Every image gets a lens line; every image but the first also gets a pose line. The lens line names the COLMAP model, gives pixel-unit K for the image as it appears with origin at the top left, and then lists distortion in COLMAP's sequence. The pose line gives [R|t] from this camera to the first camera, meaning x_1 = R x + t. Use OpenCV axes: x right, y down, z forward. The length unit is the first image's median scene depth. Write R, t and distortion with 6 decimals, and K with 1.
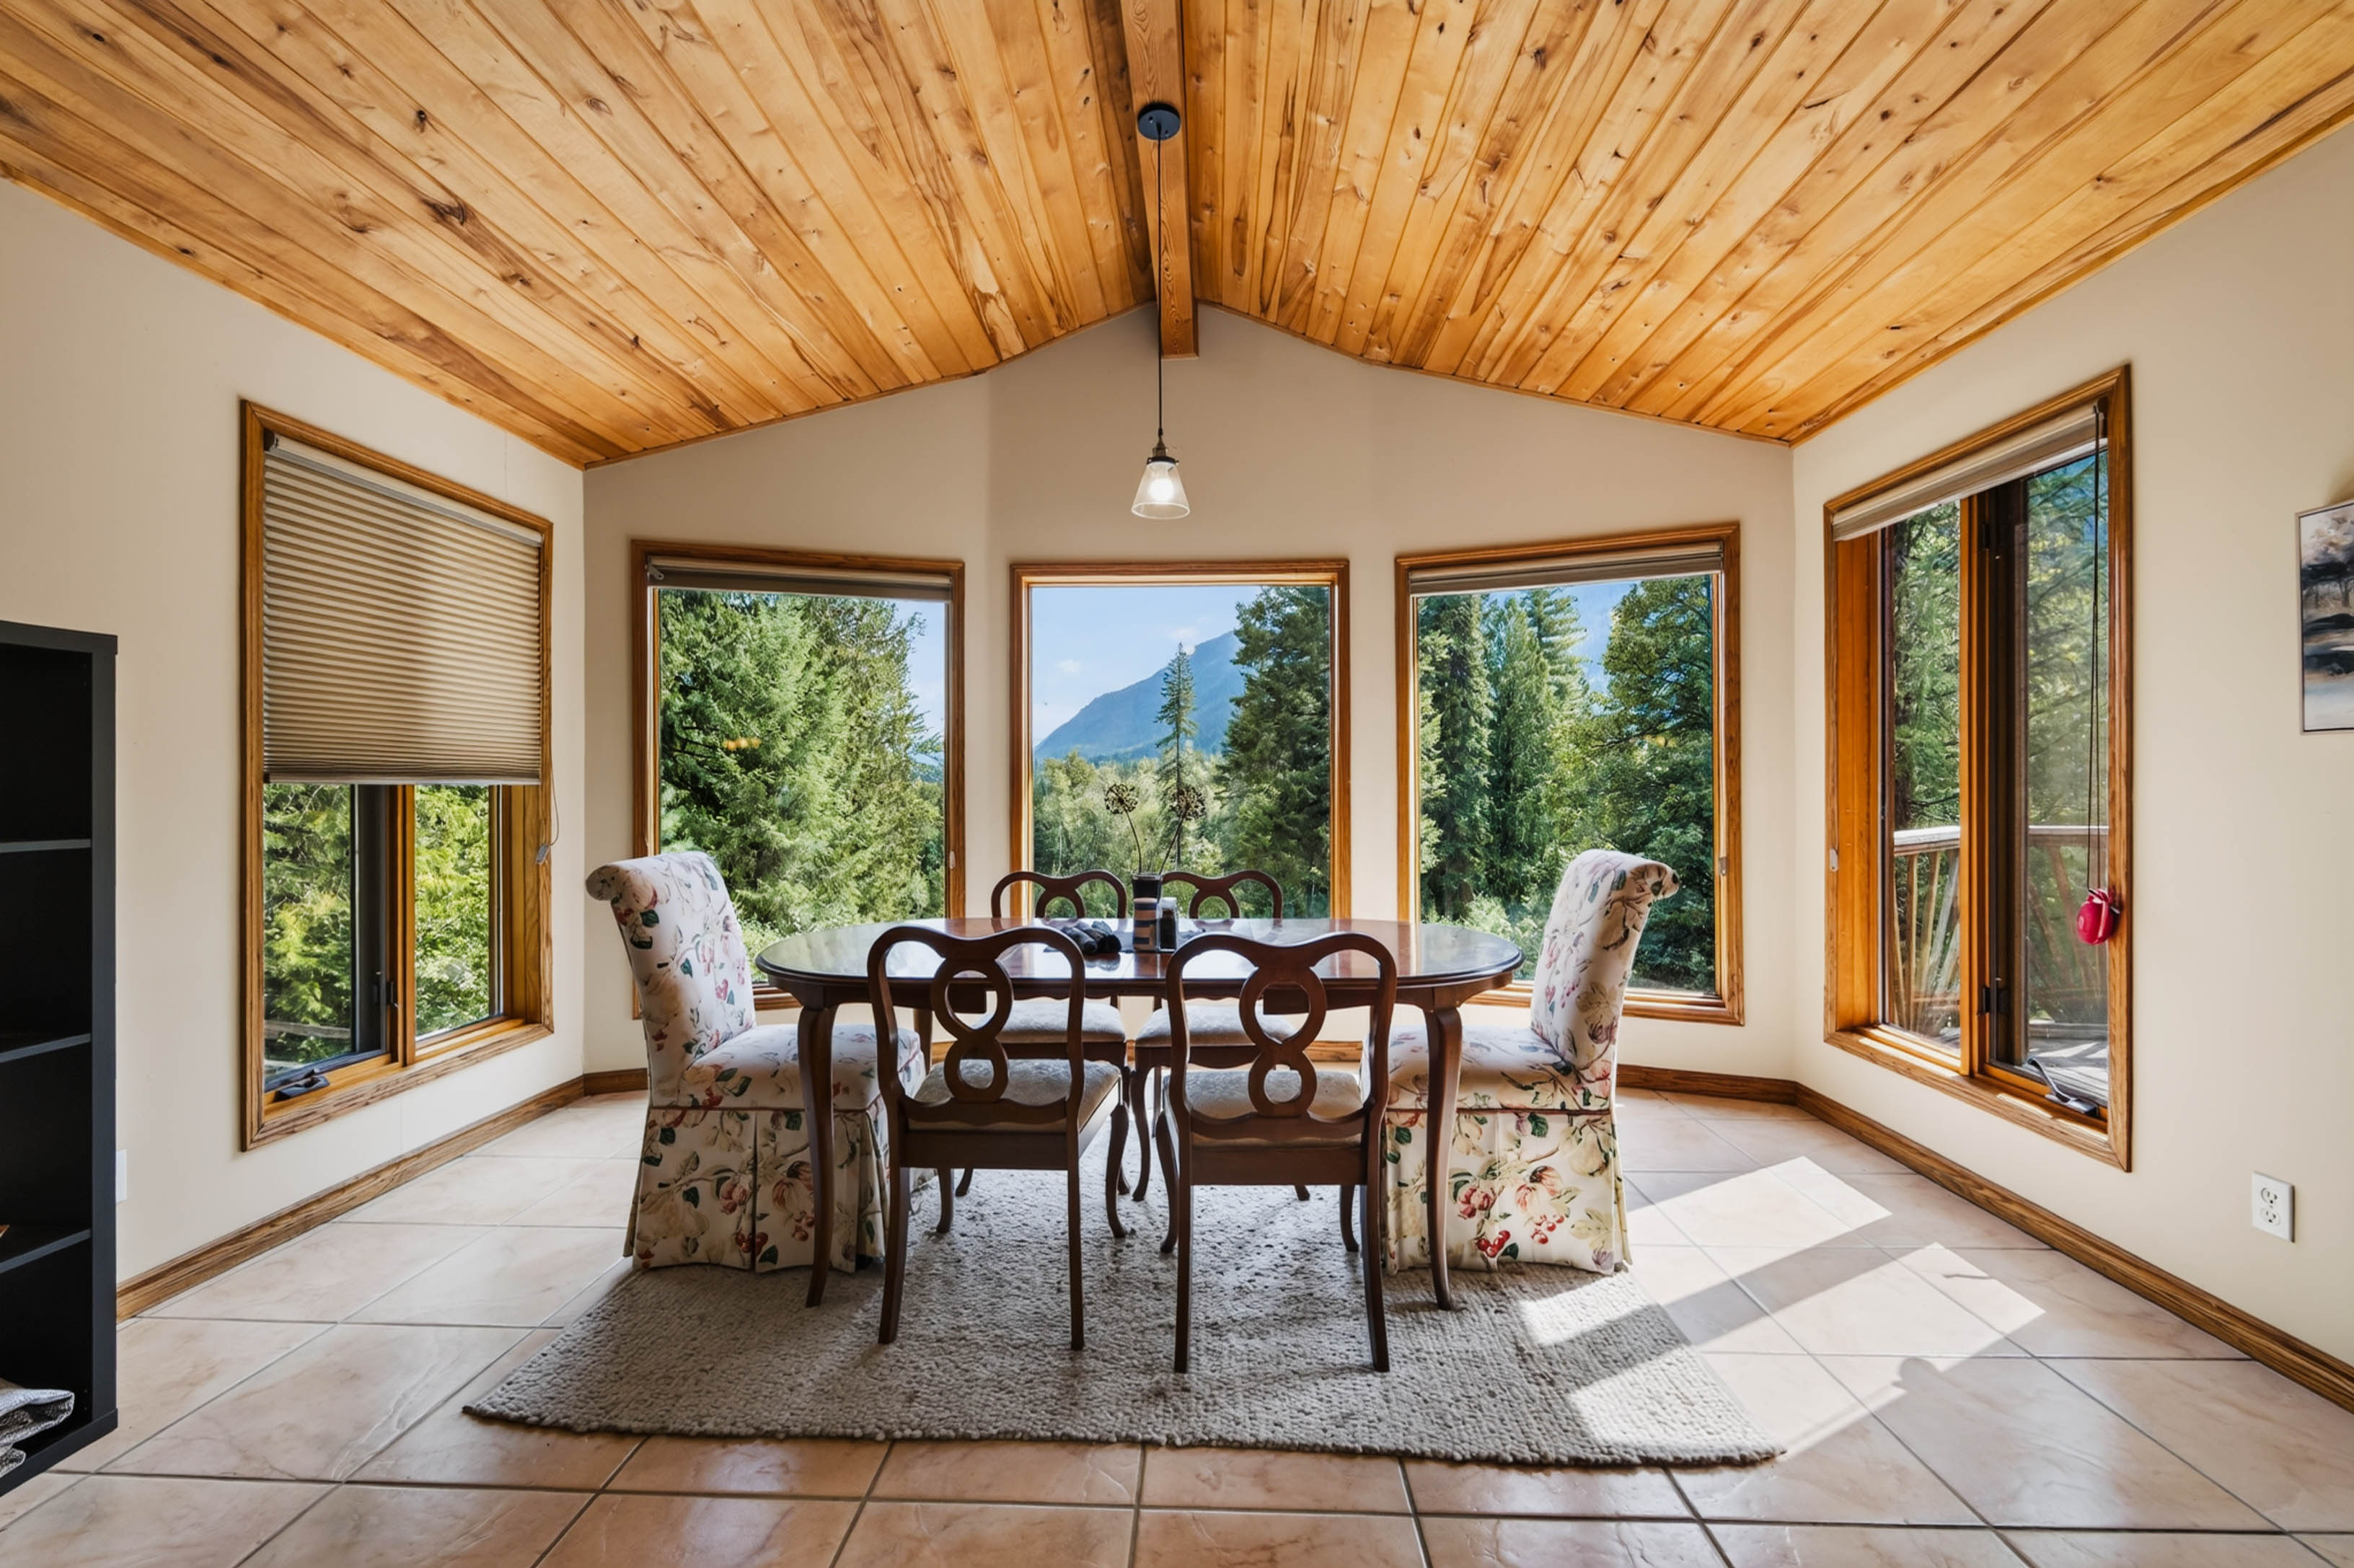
lens RADIAL K [[932.8, 0, 1177.0], [0, 932.8, 784.0], [0, 0, 1]] dist [-0.000497, 0.000004]
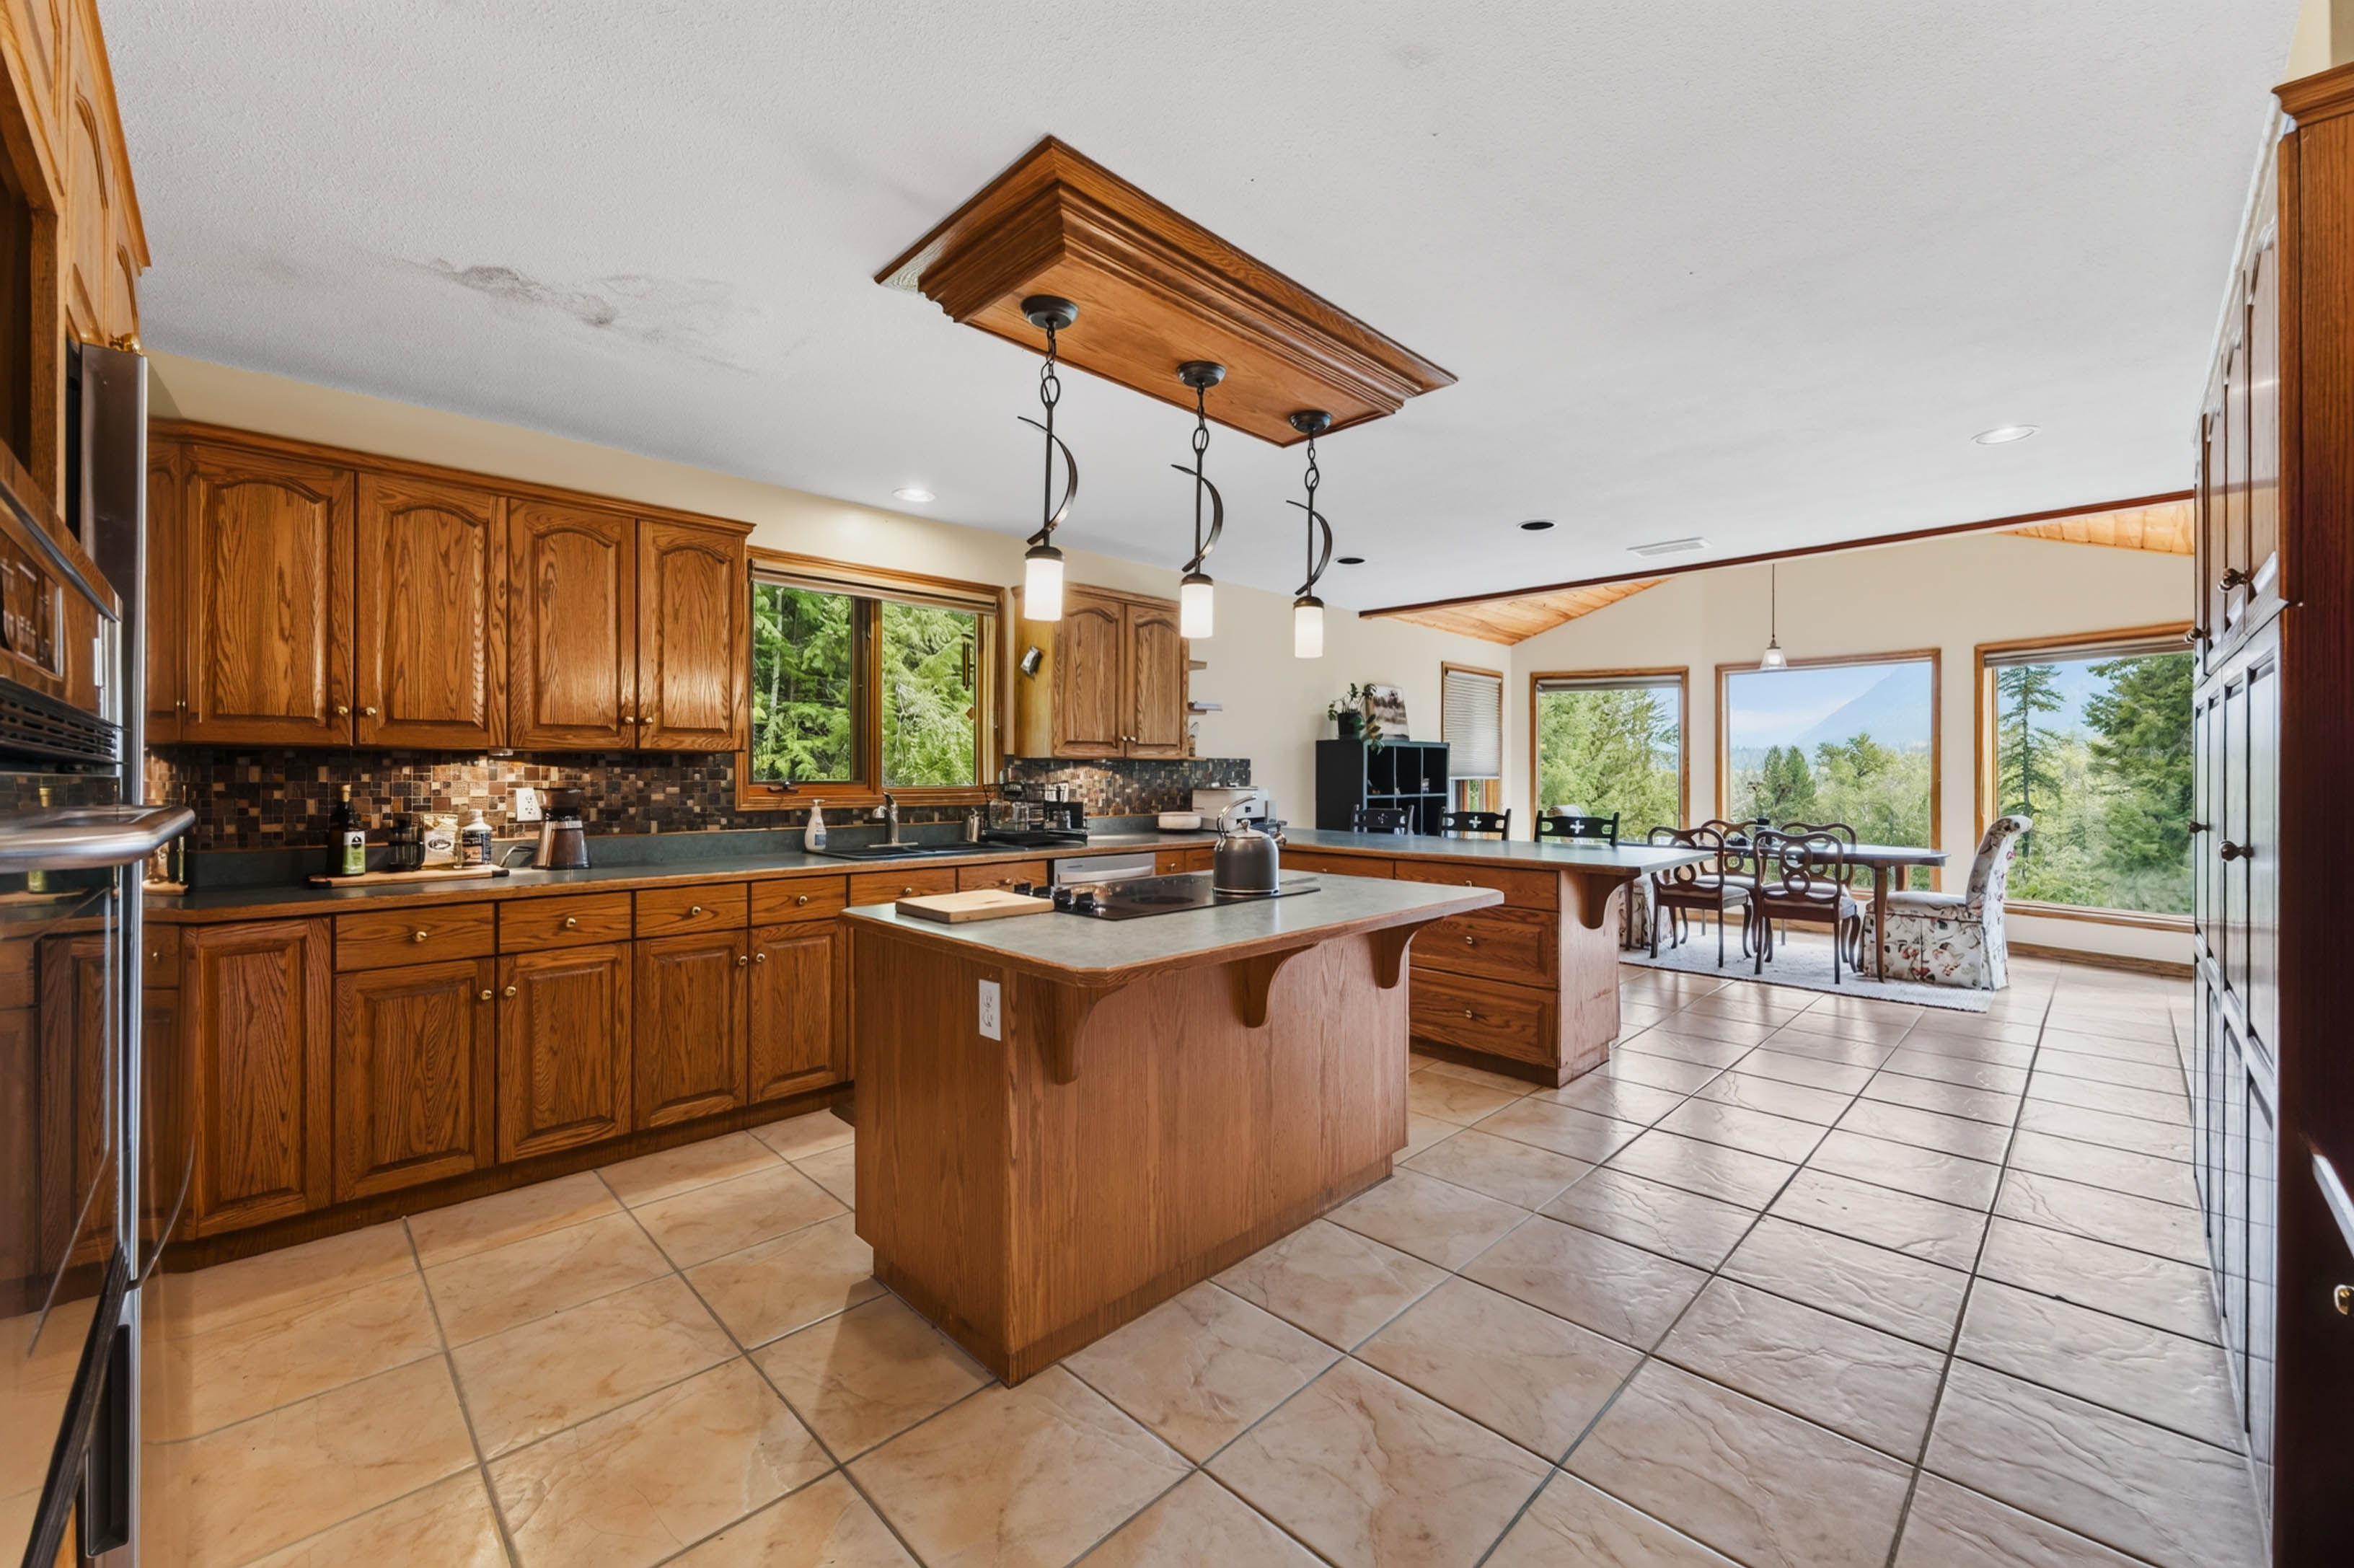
lens RADIAL K [[932.8, 0, 1177.0], [0, 932.8, 784.0], [0, 0, 1]] dist [-0.000497, 0.000004]
pose [[0.734018, 0.012079, -0.679023, 0.529011], [-0.002747, 0.999886, 0.014818, -0.027777], [0.679125, -0.009012, 0.733968, -1.980153]]
